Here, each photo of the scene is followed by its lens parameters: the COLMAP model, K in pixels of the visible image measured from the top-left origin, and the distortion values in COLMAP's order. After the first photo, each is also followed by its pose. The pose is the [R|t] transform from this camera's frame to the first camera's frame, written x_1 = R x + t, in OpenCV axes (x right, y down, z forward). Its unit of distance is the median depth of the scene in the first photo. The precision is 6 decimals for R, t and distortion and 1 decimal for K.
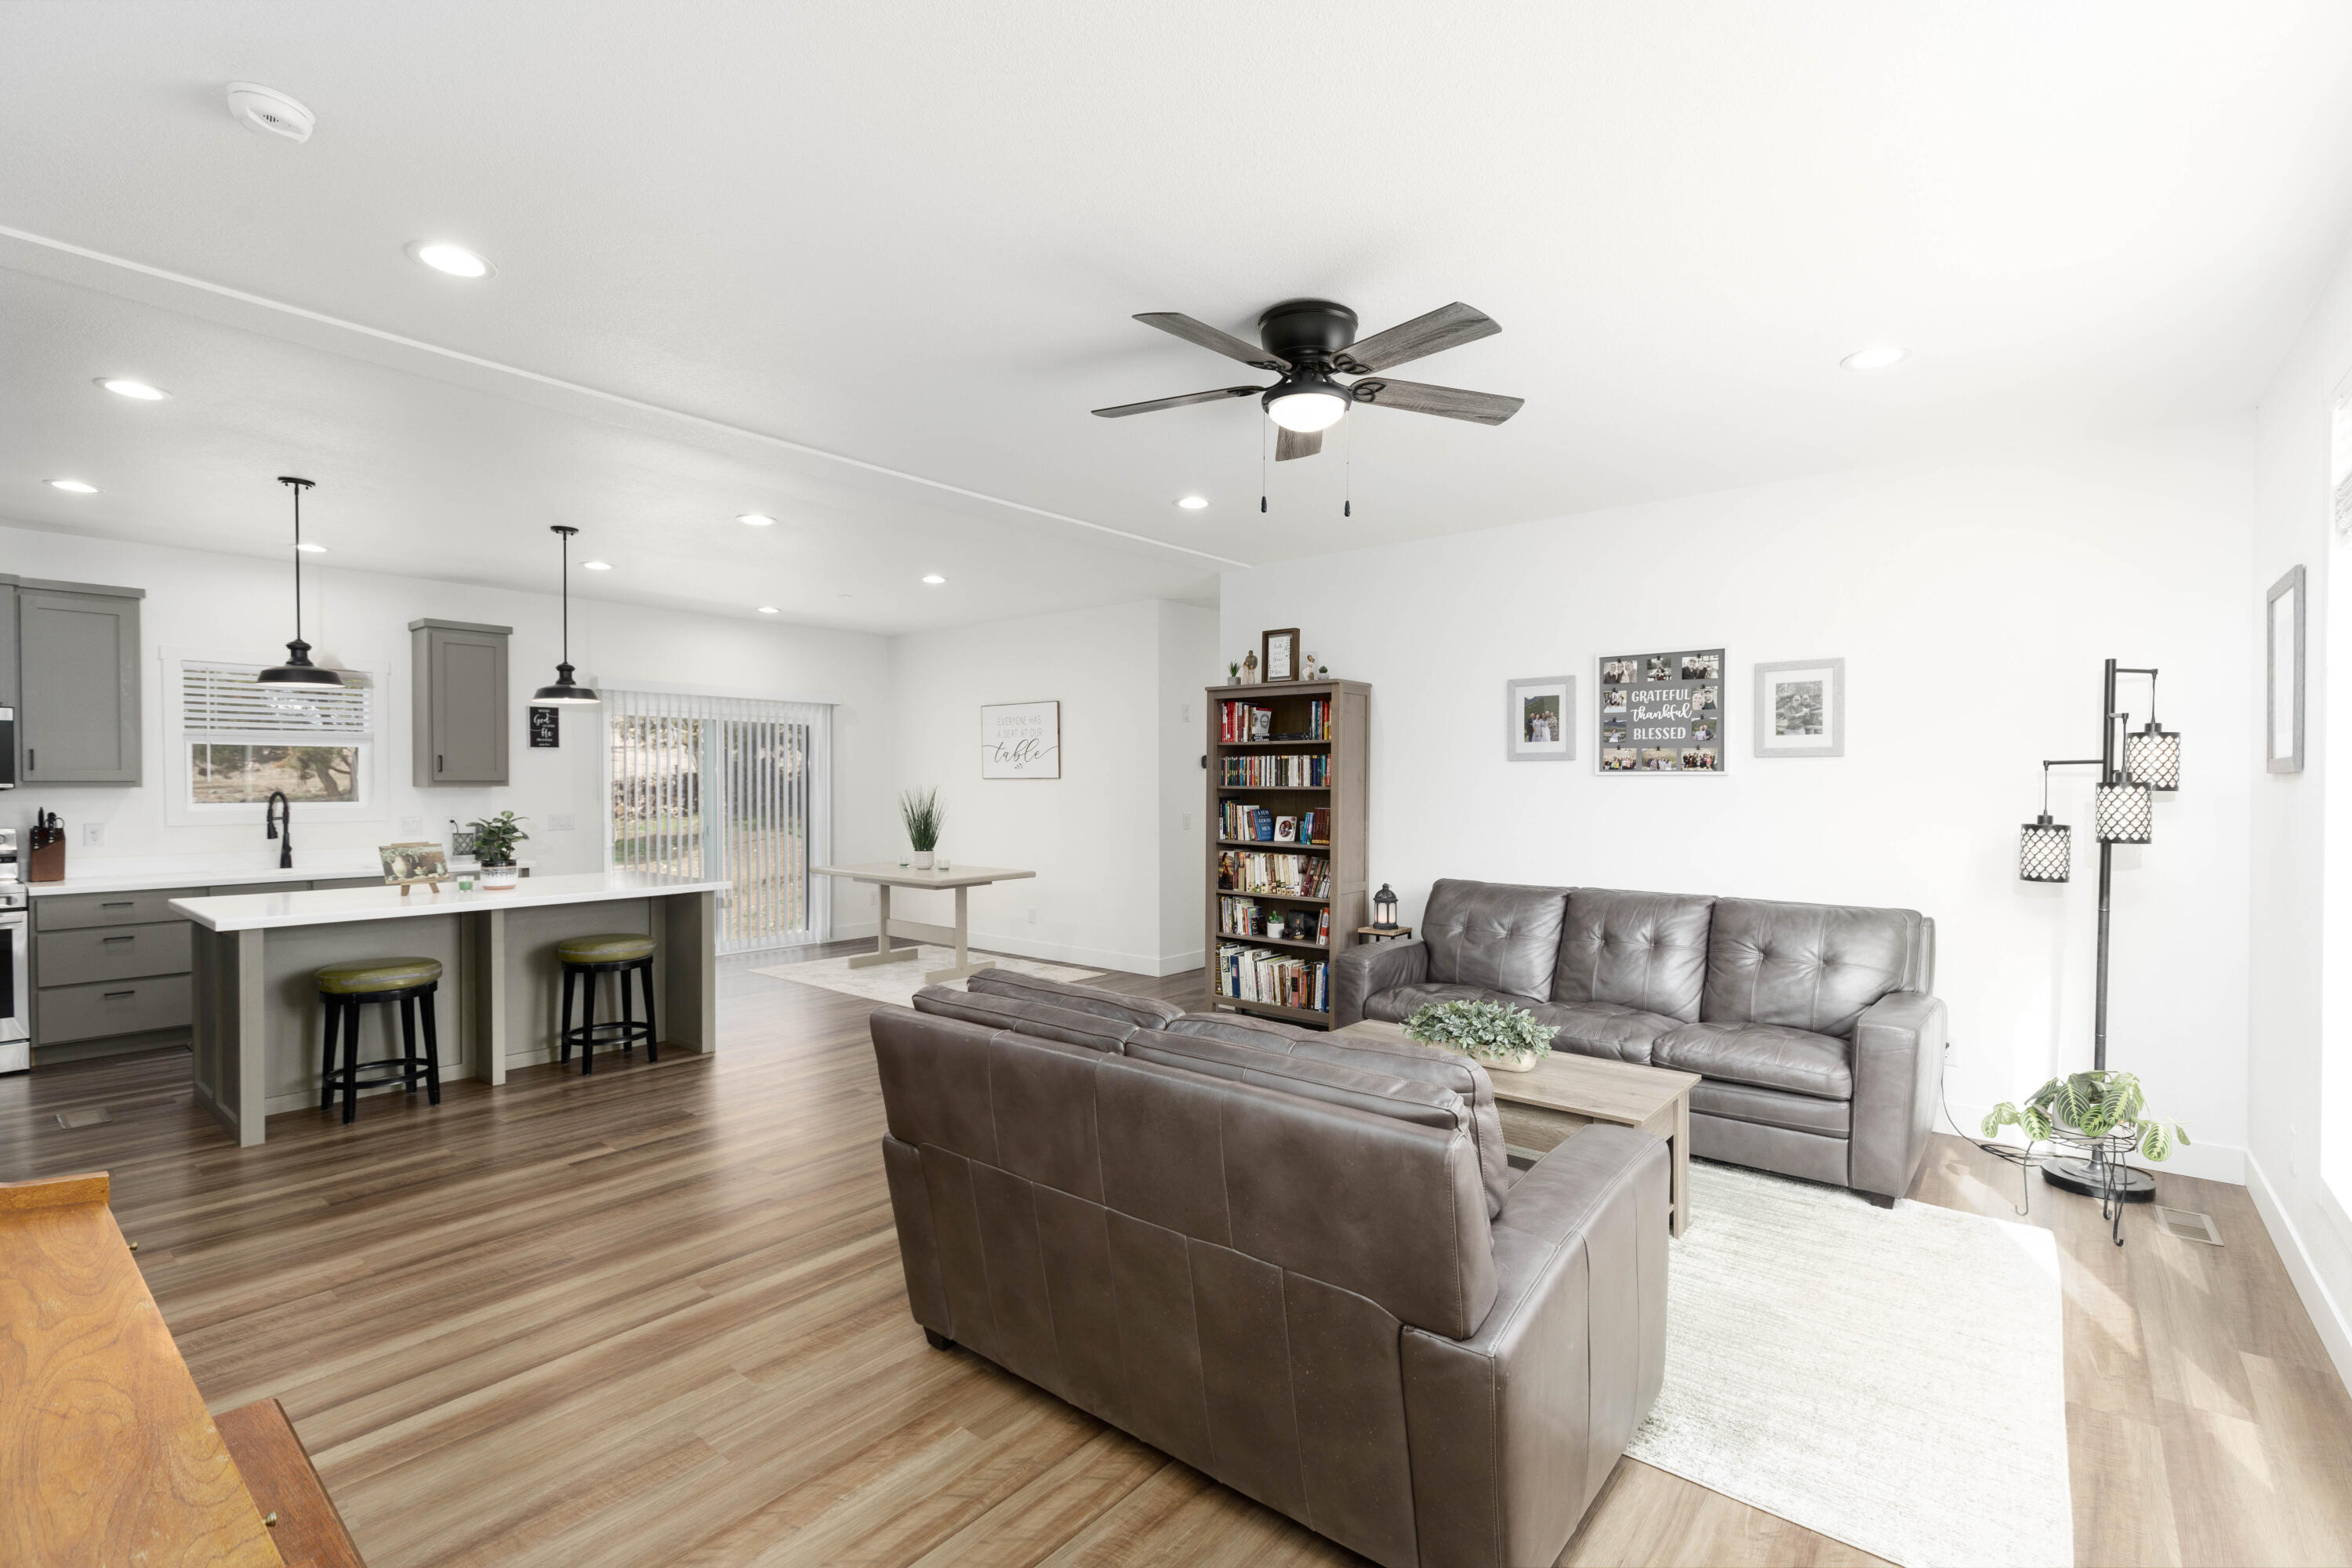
lens RADIAL K [[1056.9, 0, 1185.4], [0, 1056.9, 792.6], [0, 0, 1]] dist [0.003677, 0.000528]
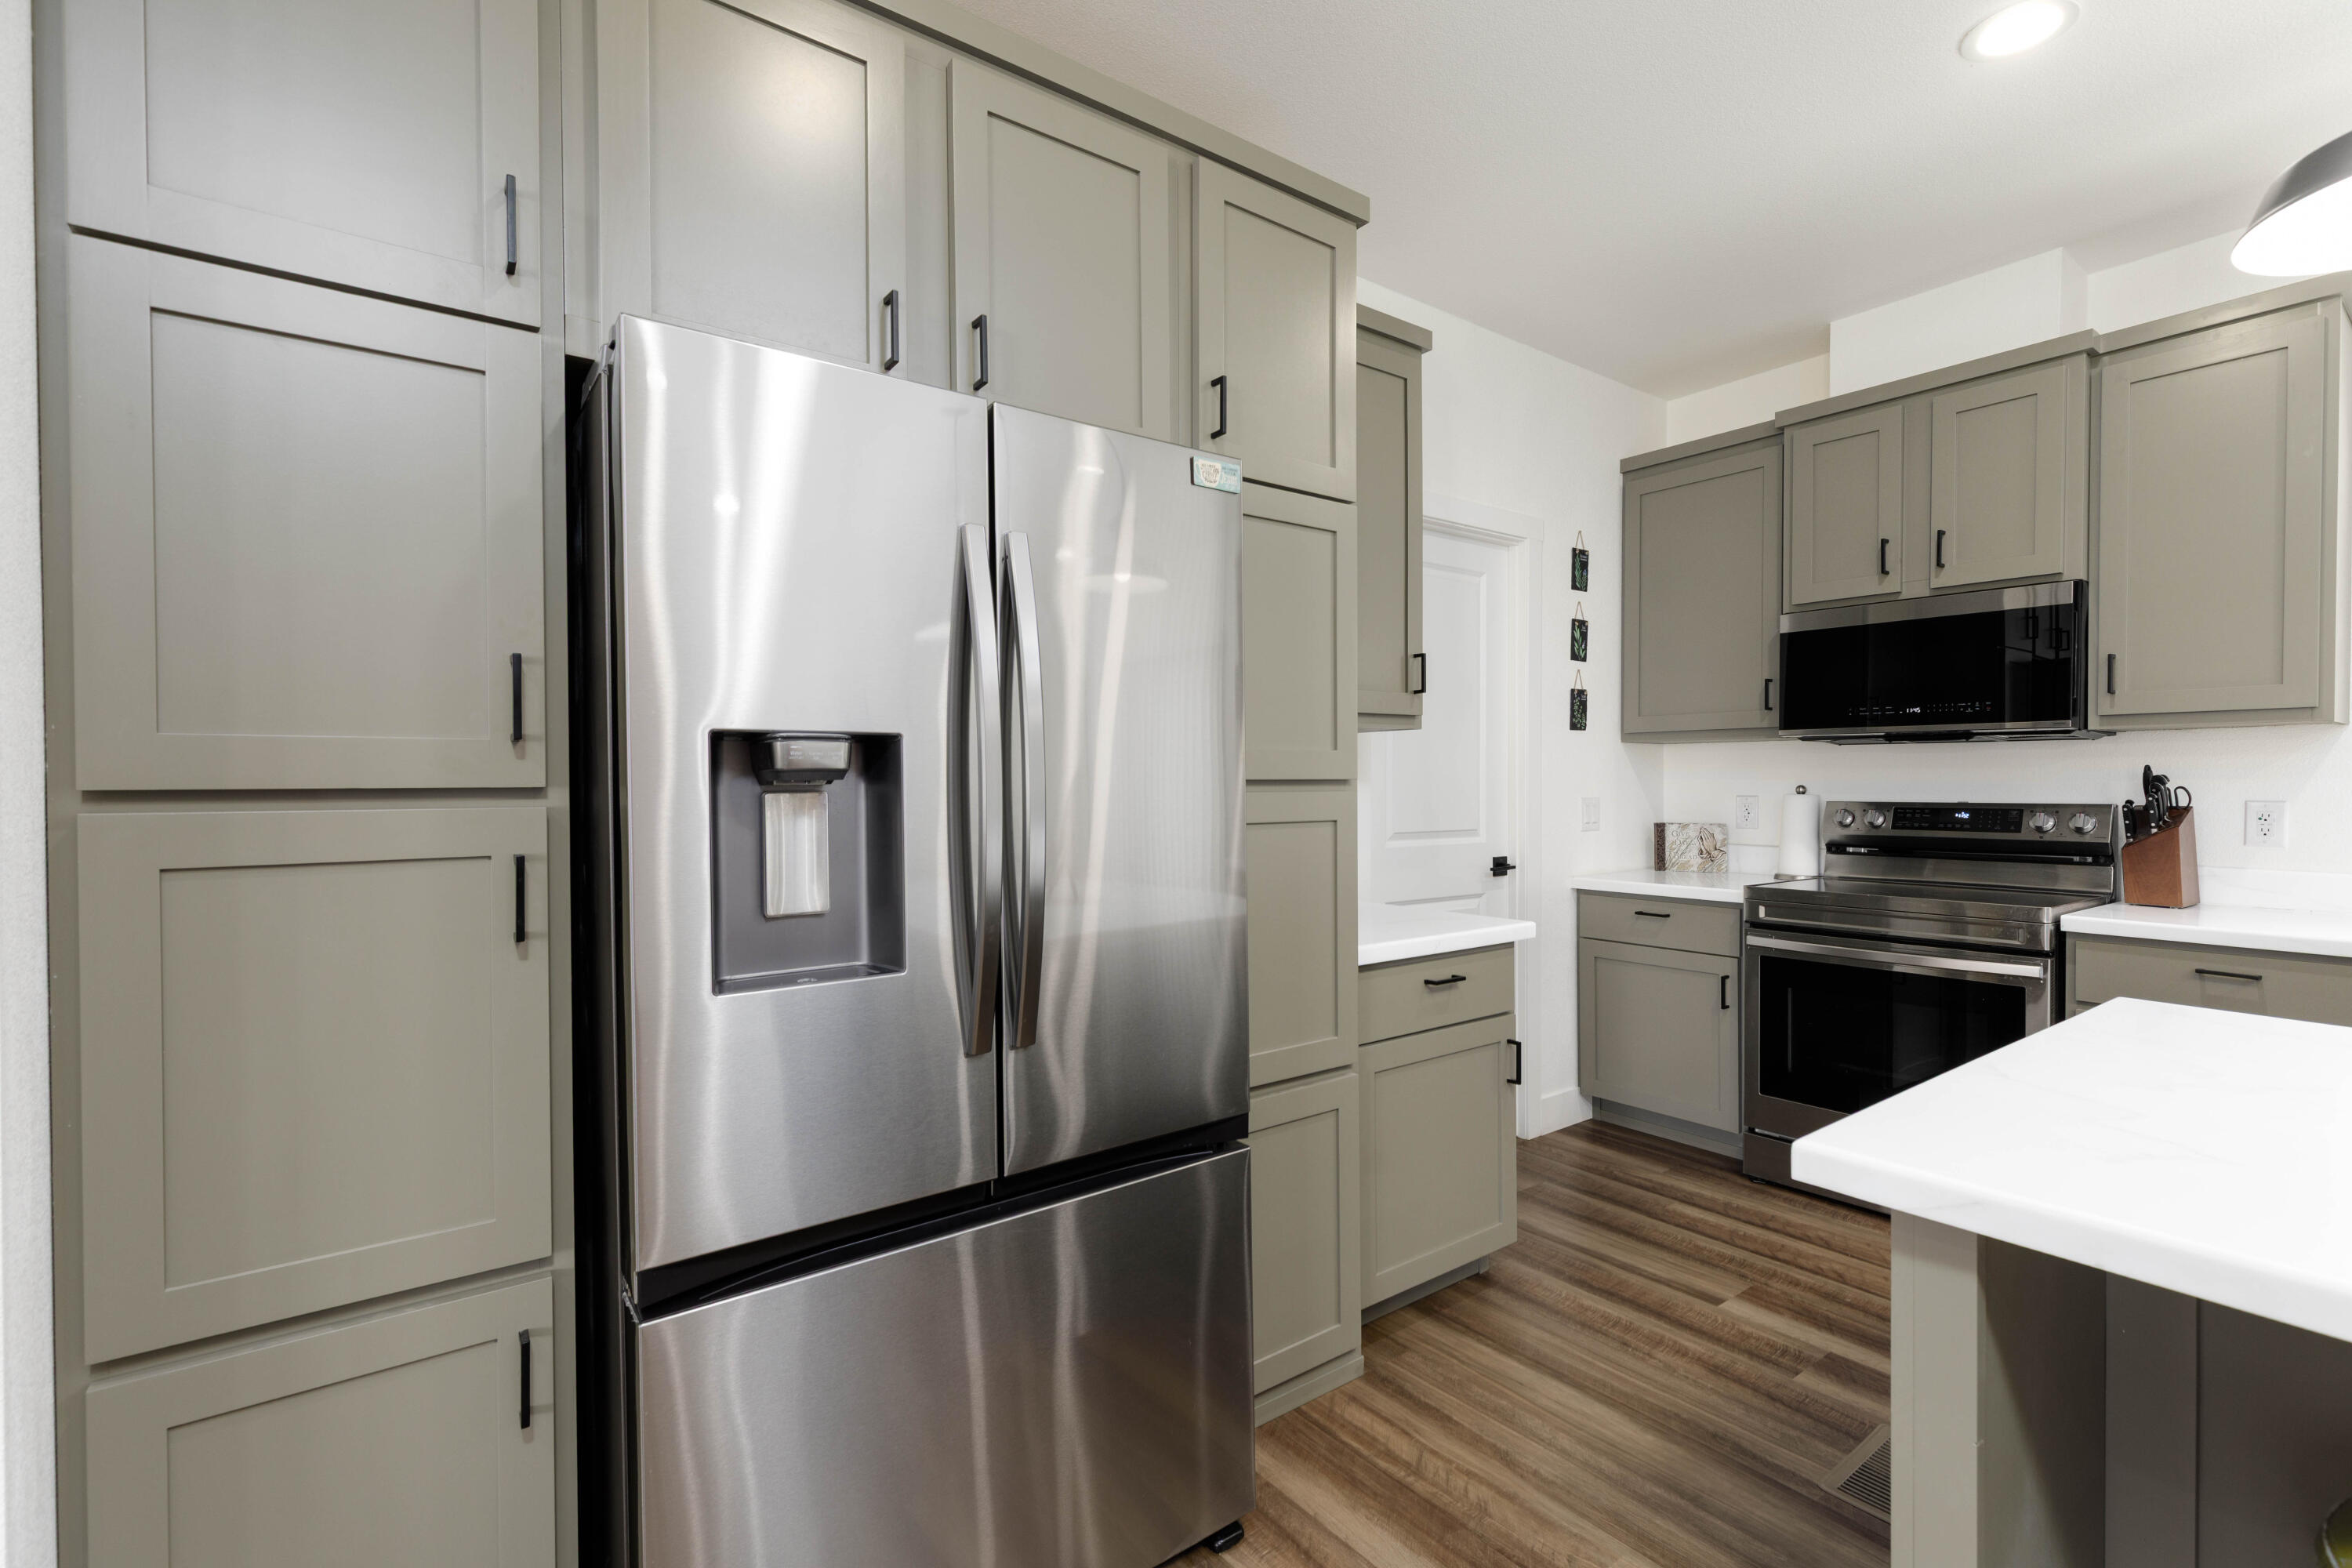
lens RADIAL K [[1056.9, 0, 1185.4], [0, 1056.9, 792.6], [0, 0, 1]] dist [0.003677, 0.000528]
pose [[-0.237343, 0.012199, -0.971349, -0.432574], [-0.010799, 0.999826, 0.015196, 0.023131], [0.971366, 0.014096, -0.237170, 0.631307]]
